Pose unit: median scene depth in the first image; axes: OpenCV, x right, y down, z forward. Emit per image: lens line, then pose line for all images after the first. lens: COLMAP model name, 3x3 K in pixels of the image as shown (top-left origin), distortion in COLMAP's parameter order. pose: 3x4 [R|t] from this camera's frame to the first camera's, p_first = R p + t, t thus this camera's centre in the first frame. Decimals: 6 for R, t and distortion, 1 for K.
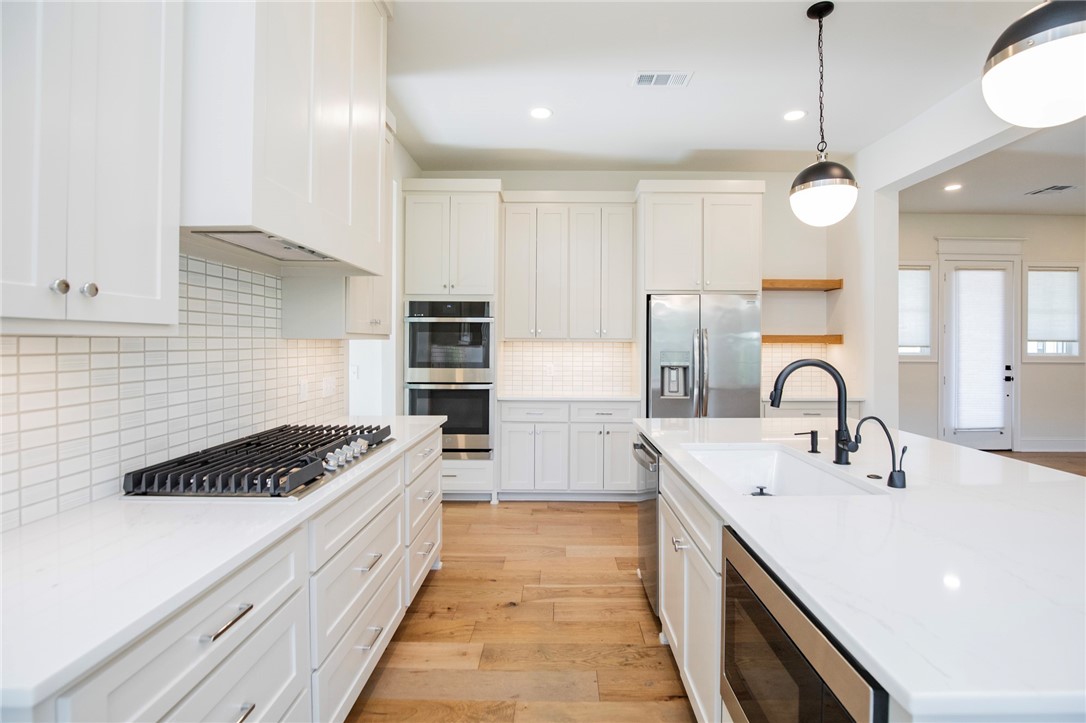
lens RADIAL K [[512.1, 0, 549.4], [0, 512.1, 347.3], [0, 0, 1]] dist [-0.028269, -0.000140]
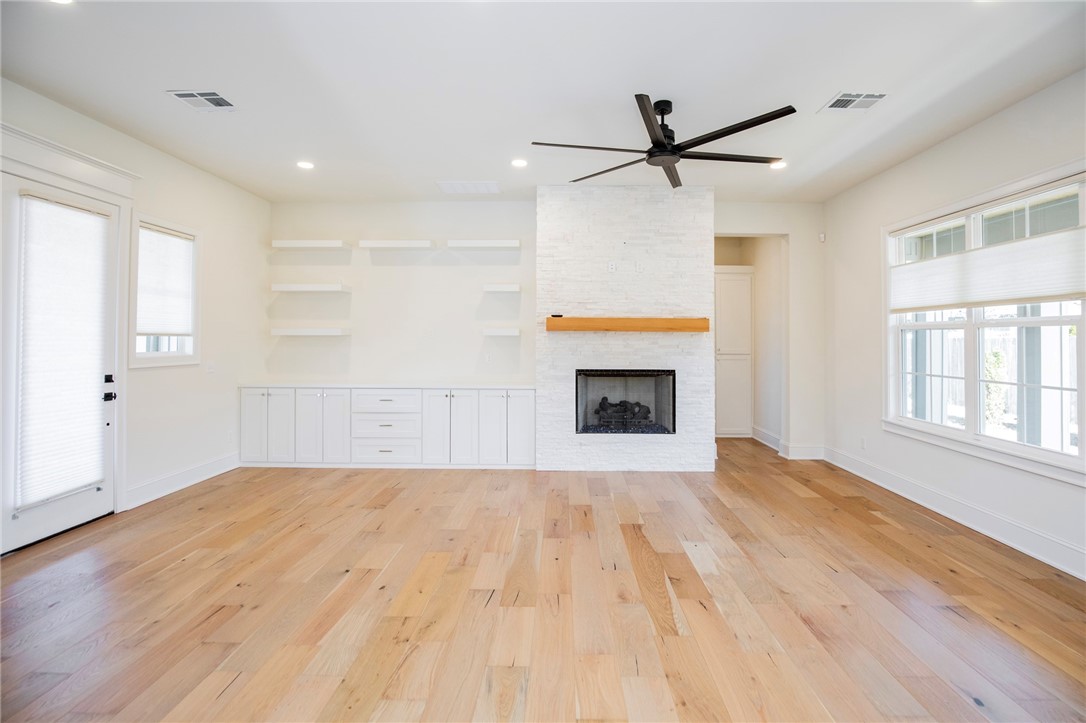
lens RADIAL K [[522.0, 0, 556.7], [0, 522.0, 325.6], [0, 0, 1]] dist [-0.020998, 0.001708]
pose [[-0.001704, 0.020006, 0.999798, 0.426207], [0.003437, 0.999794, -0.020000, -0.013462], [-0.999993, 0.003402, -0.001773, 0.669751]]
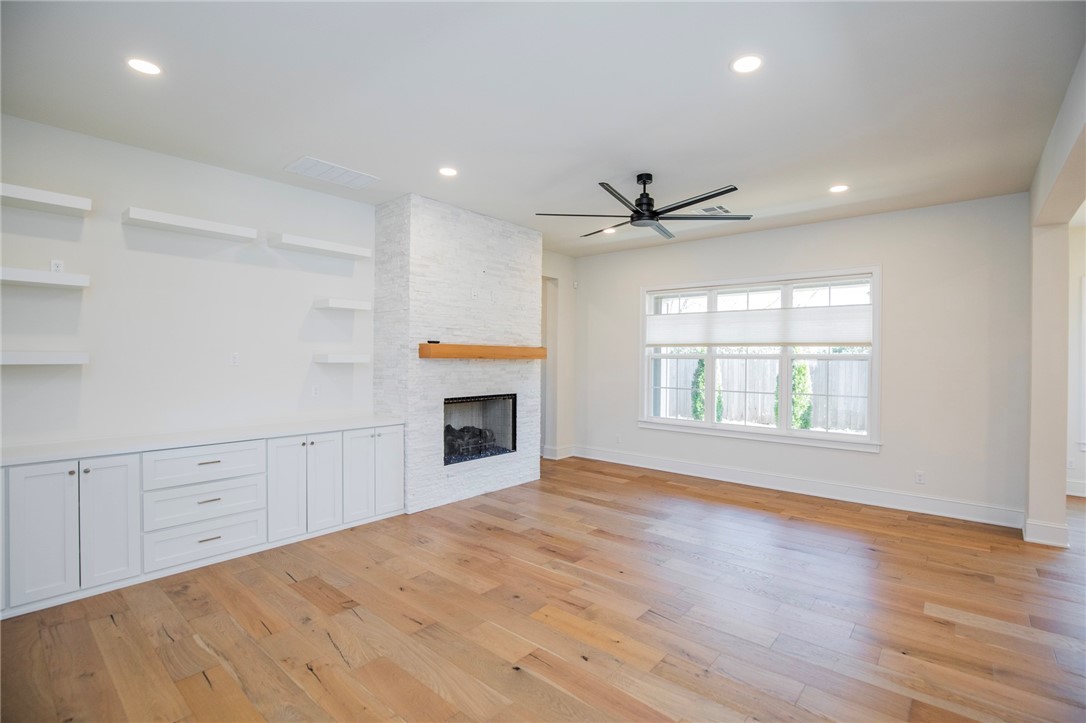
lens RADIAL K [[500.2, 0, 555.7], [0, 500.2, 359.1], [0, 0, 1]] dist [-0.026765, 0.000077]
pose [[-0.774754, -0.013129, 0.632127, 0.774335], [-0.006993, 0.999901, 0.012197, -0.039528], [-0.632225, 0.005029, -0.774769, 1.356309]]
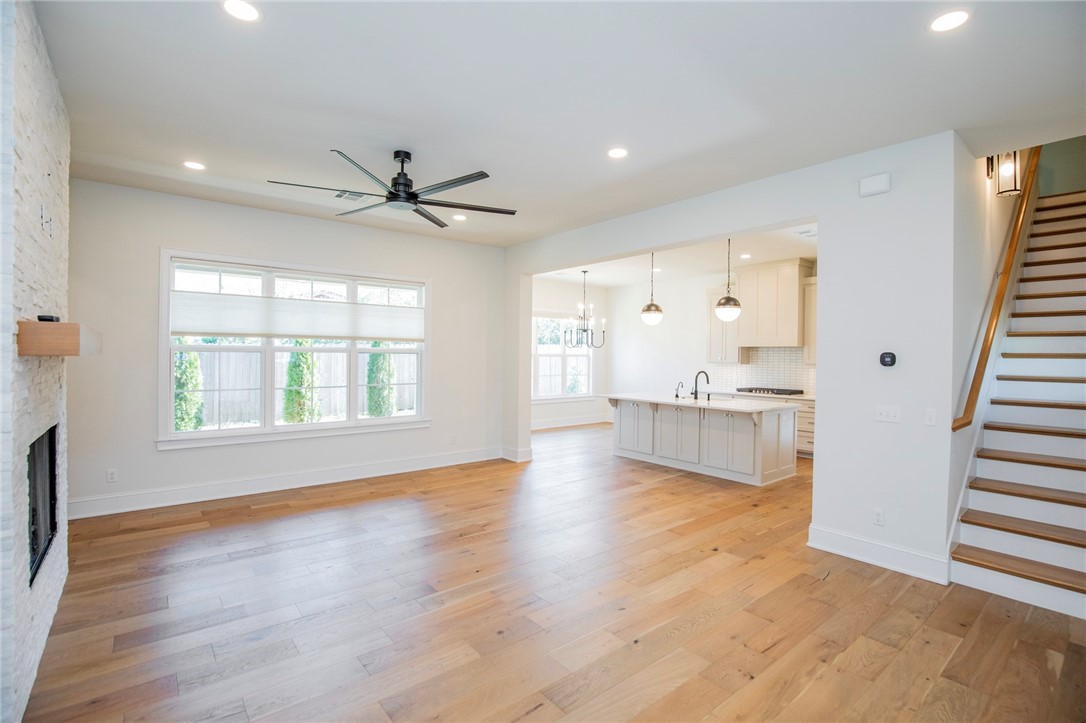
lens RADIAL K [[500.2, 0, 555.7], [0, 500.2, 359.1], [0, 0, 1]] dist [-0.026765, 0.000077]
pose [[-0.759263, -0.007253, -0.650744, 1.619676], [-0.020330, 0.999714, 0.012578, -0.037998], [0.650466, 0.022779, -0.759193, 1.345578]]
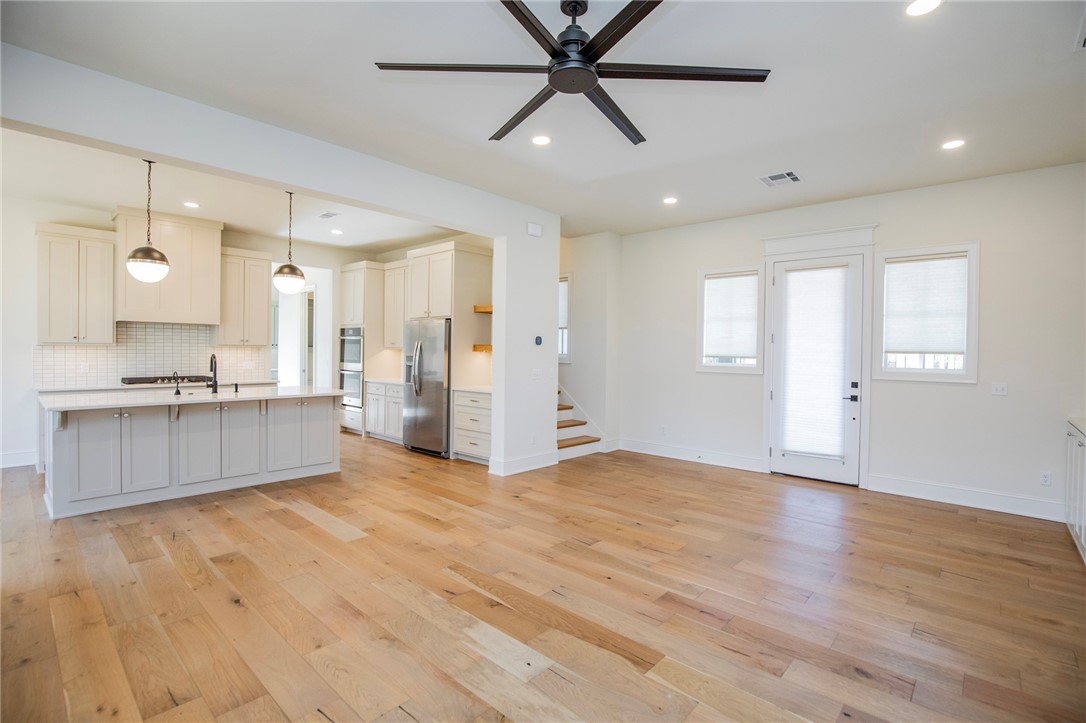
lens RADIAL K [[505.5, 0, 549.7], [0, 505.5, 362.3], [0, 0, 1]] dist [-0.025865, 0.000922]
pose [[0.749264, 0.021060, -0.661937, 1.595490], [-0.015896, 0.999778, 0.013816, 0.000563], [0.662081, 0.000171, 0.749432, 0.081995]]
